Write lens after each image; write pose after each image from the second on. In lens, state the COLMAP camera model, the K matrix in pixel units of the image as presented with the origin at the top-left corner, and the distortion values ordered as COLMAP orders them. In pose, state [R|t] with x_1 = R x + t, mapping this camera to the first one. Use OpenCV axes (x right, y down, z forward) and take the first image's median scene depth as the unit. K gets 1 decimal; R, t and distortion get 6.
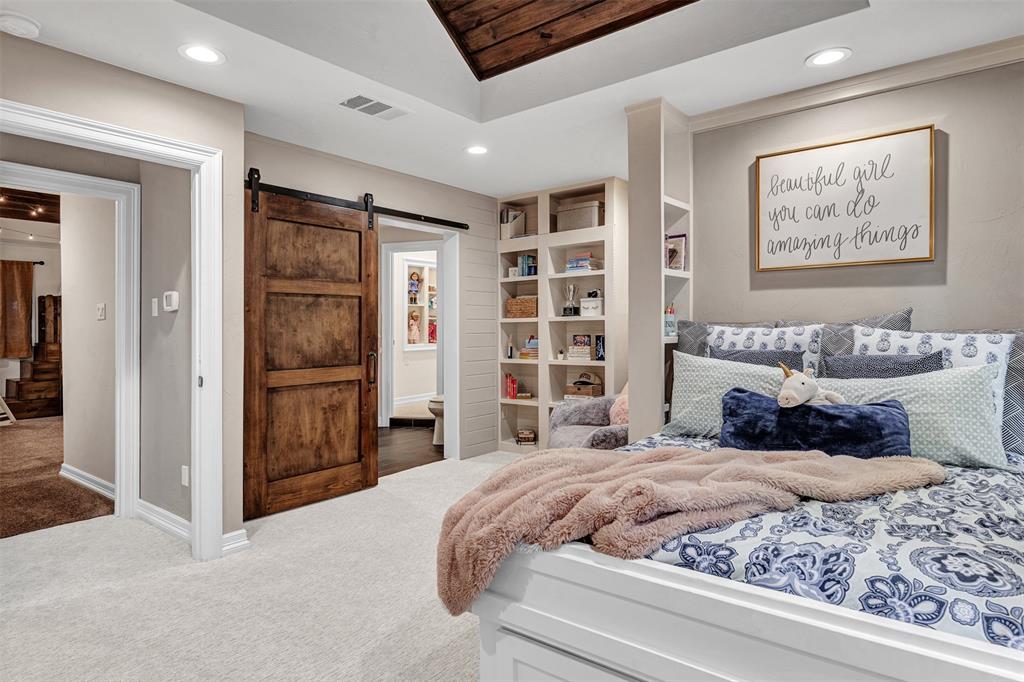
lens RADIAL K [[563.1, 0, 508.0], [0, 563.1, 331.2], [0, 0, 1]] dist [-0.012918, 0.006176]
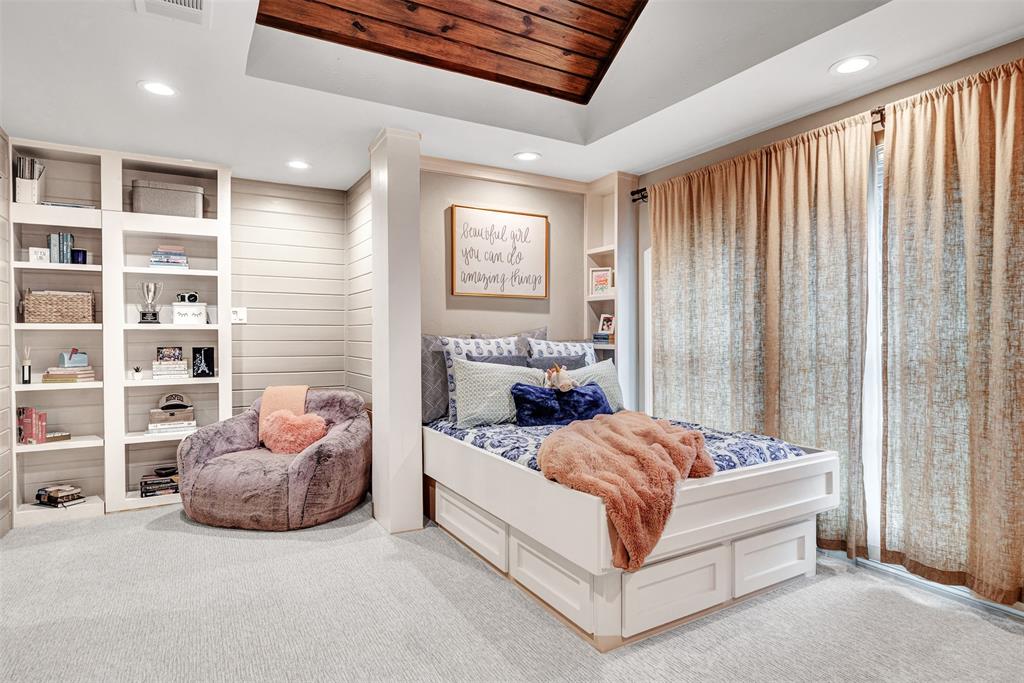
lens RADIAL K [[563.1, 0, 508.7], [0, 563.1, 347.4], [0, 0, 1]] dist [-0.012918, 0.006176]
pose [[0.380959, -0.009117, 0.924547, -0.676069], [0.002468, 0.999958, 0.008843, 0.001353], [-0.924589, -0.001087, 0.380966, 0.393289]]
